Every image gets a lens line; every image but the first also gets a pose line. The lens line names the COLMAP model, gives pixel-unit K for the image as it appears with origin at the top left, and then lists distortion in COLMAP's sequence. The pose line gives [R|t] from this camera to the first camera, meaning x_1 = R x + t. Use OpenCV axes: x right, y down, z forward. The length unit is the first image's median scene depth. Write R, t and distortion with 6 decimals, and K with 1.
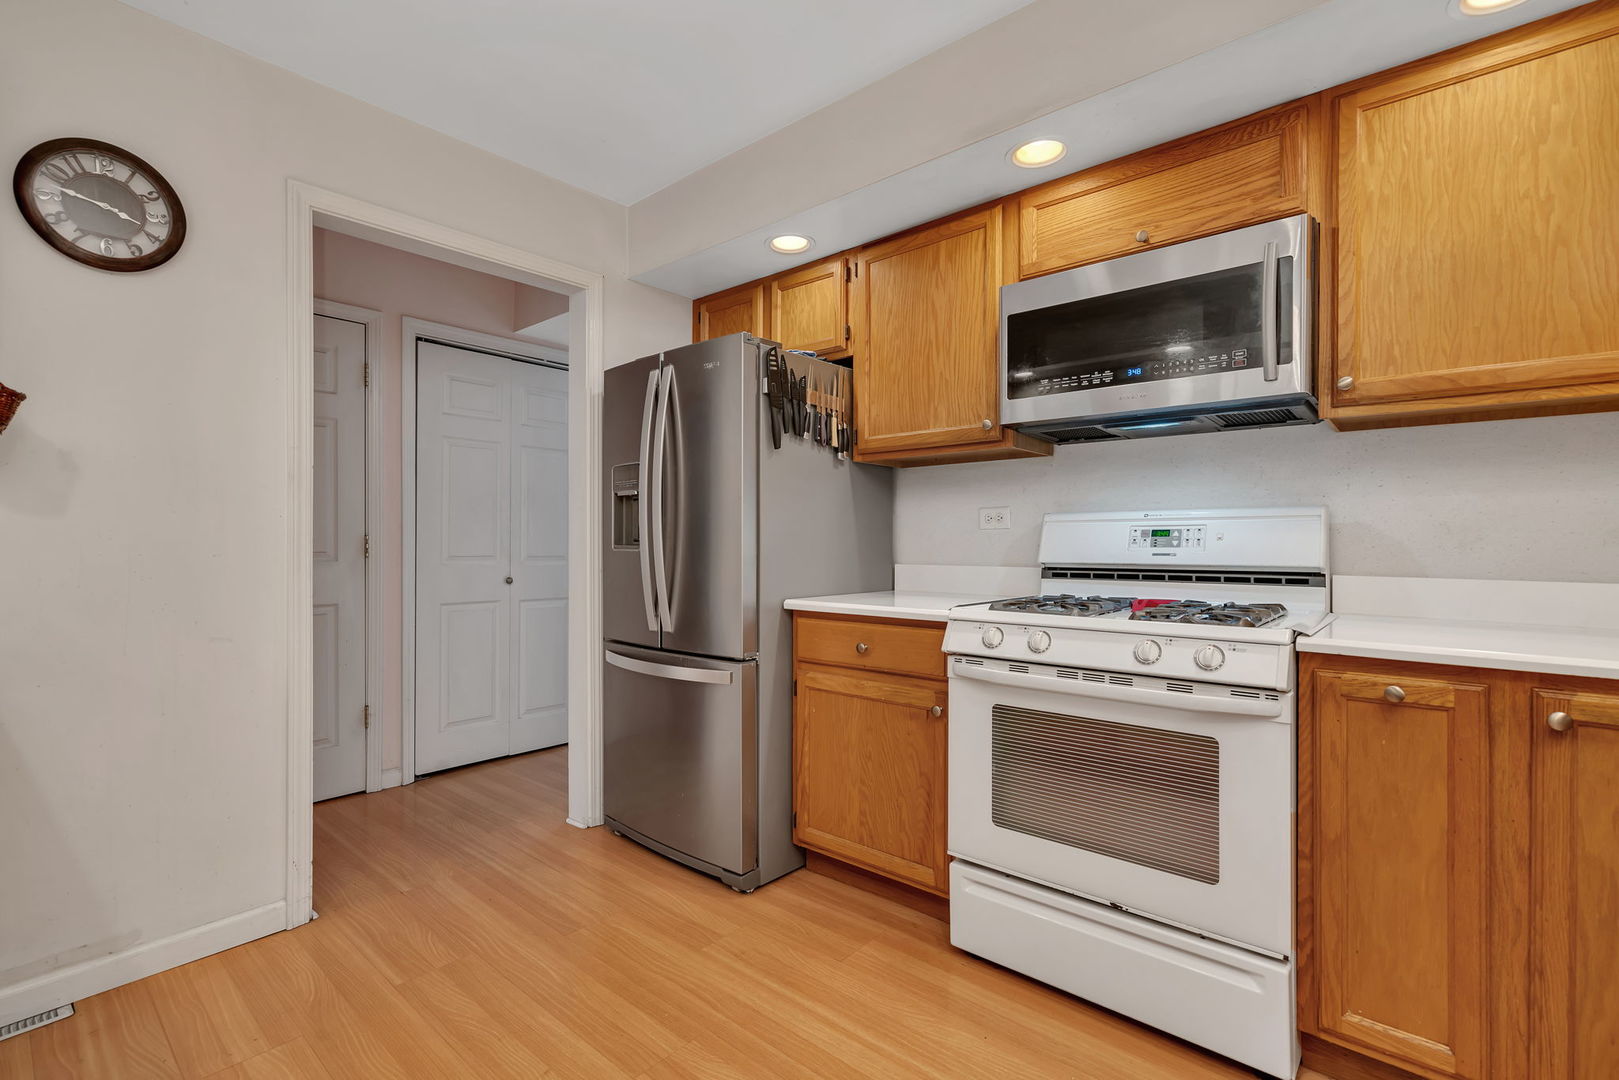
lens RADIAL K [[742.7, 0, 798.5], [0, 742.7, 535.0], [0, 0, 1]] dist [-0.003679, 0.000501]
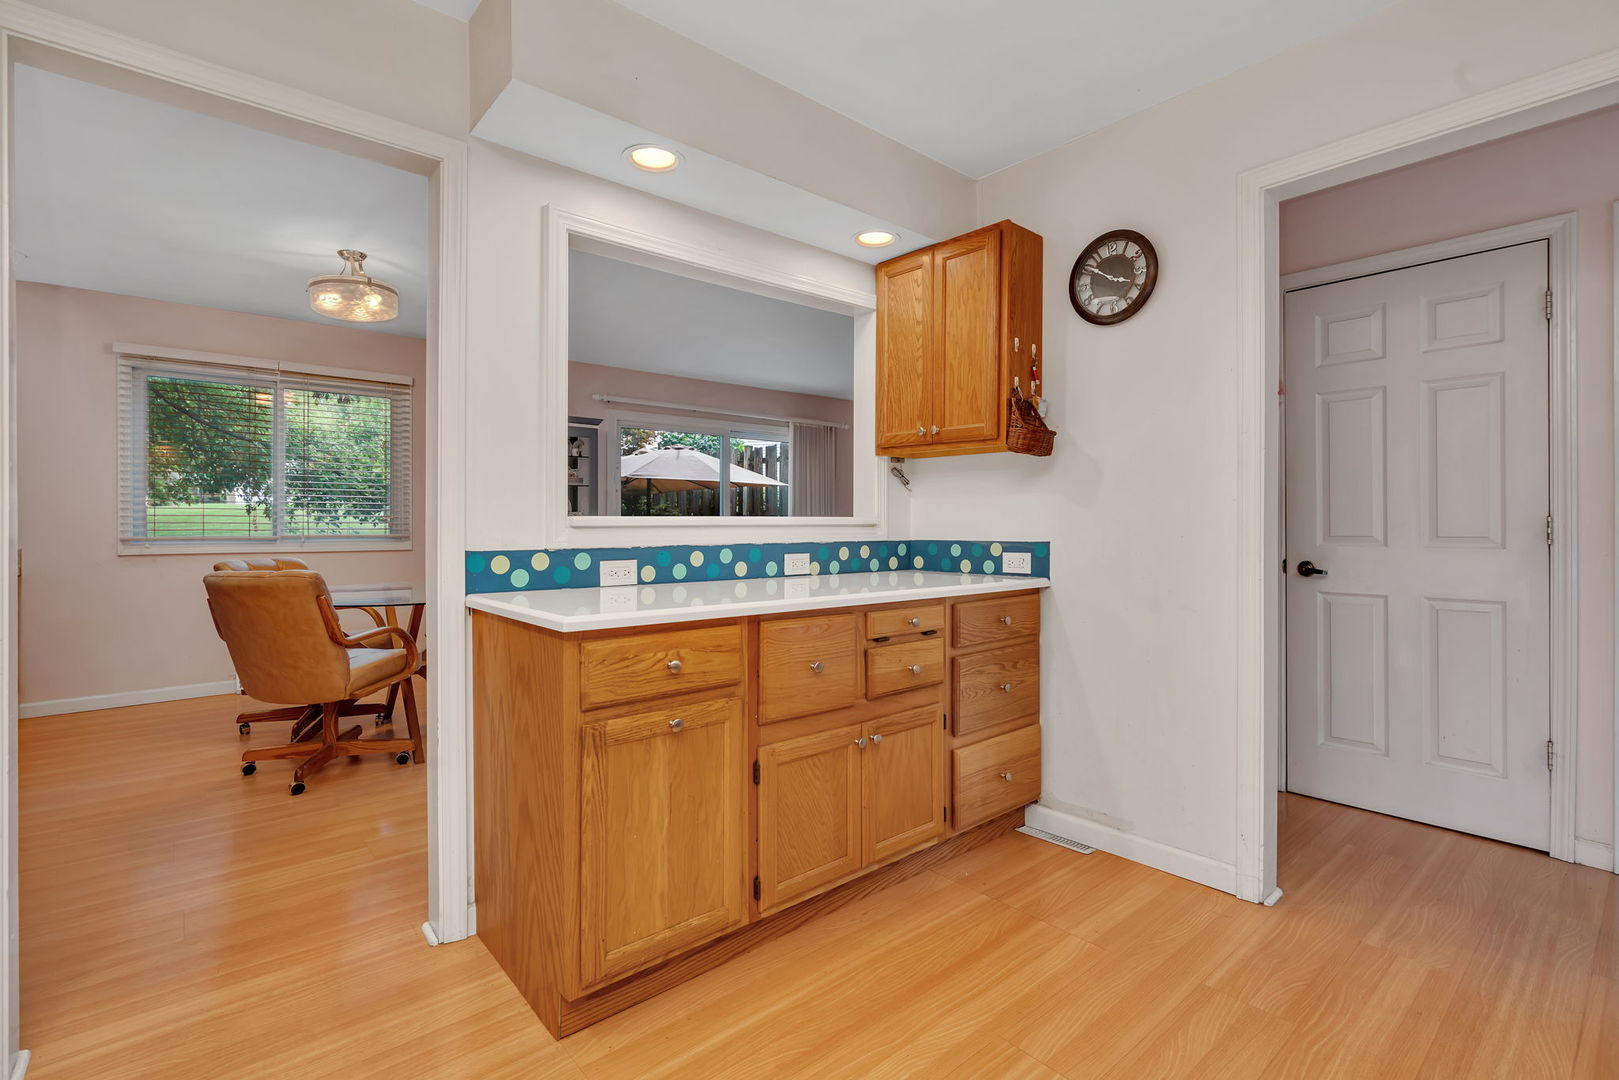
lens RADIAL K [[738.1, 0, 807.7], [0, 738.1, 522.7], [0, 0, 1]] dist [-0.002385, 0.000328]
pose [[-0.139730, -0.000819, -0.990189, 0.480243], [0.007248, 0.999972, -0.001850, 0.004332], [0.990163, -0.007436, -0.139720, 0.625992]]
